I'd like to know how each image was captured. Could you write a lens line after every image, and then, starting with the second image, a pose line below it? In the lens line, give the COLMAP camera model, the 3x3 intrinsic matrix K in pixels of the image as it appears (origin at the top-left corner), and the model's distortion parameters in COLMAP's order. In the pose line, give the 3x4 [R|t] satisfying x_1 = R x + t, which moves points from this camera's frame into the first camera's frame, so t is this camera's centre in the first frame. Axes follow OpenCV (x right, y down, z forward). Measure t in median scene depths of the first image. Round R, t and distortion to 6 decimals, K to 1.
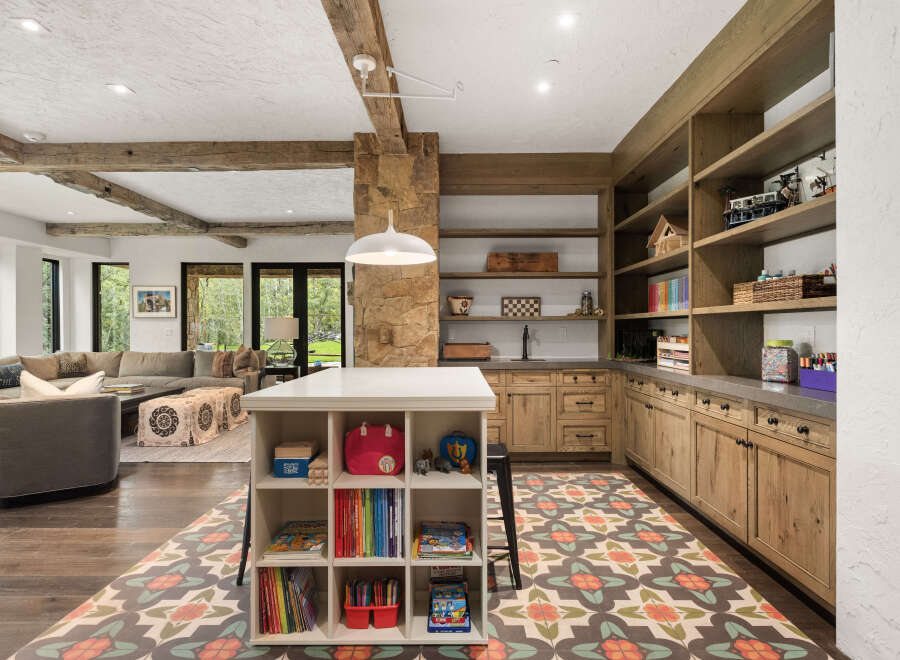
lens RADIAL K [[528.6, 0, 479.9], [0, 528.6, 336.7], [0, 0, 1]] dist [0.018082, -0.004859]
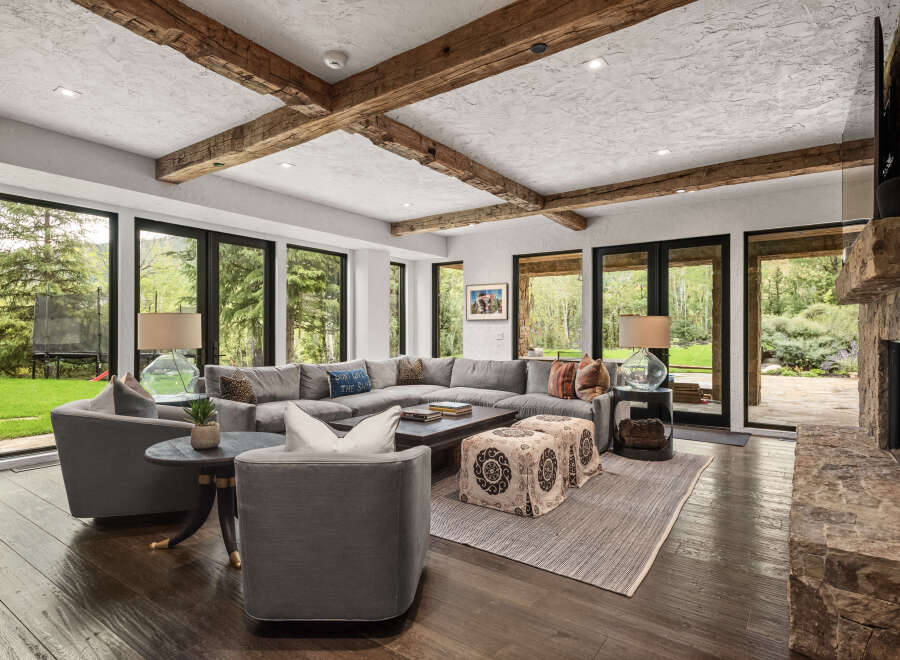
lens RADIAL K [[528.6, 0, 453.7], [0, 528.6, 331.1], [0, 0, 1]] dist [0.018082, -0.004859]
pose [[0.813681, -0.006289, -0.581277, -0.183638], [-0.004069, 0.999855, -0.016513, -0.003714], [0.581297, 0.015802, 0.813538, 0.320491]]
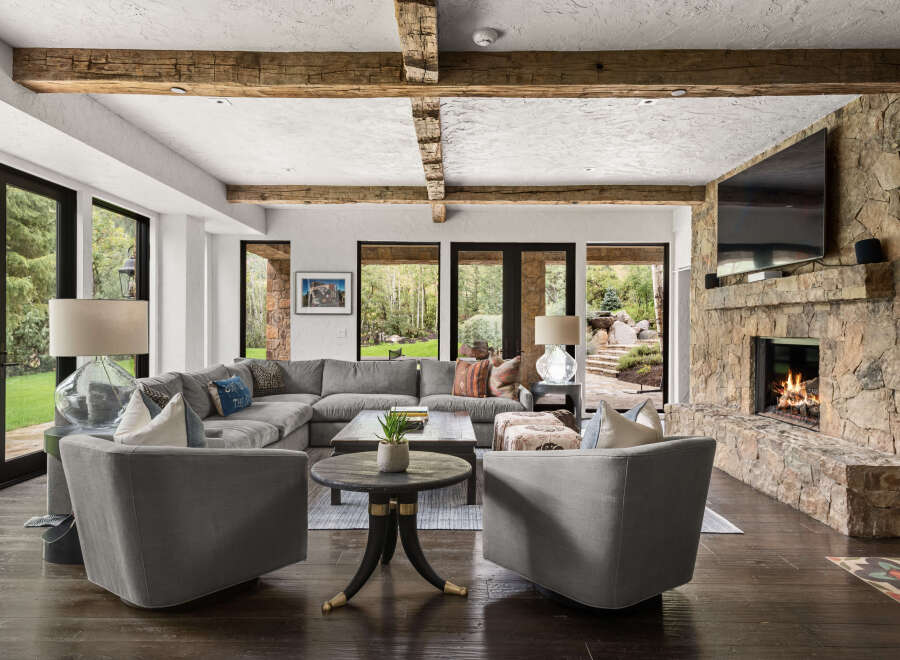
lens RADIAL K [[623.4, 0, 483.9], [0, 623.4, 335.6], [0, 0, 1]] dist [0.023347, -0.009527]
pose [[0.999315, -0.000072, 0.037012, -0.527686], [0.000133, 0.999999, -0.001635, -0.005778], [-0.037012, 0.001639, 0.999313, 0.145023]]
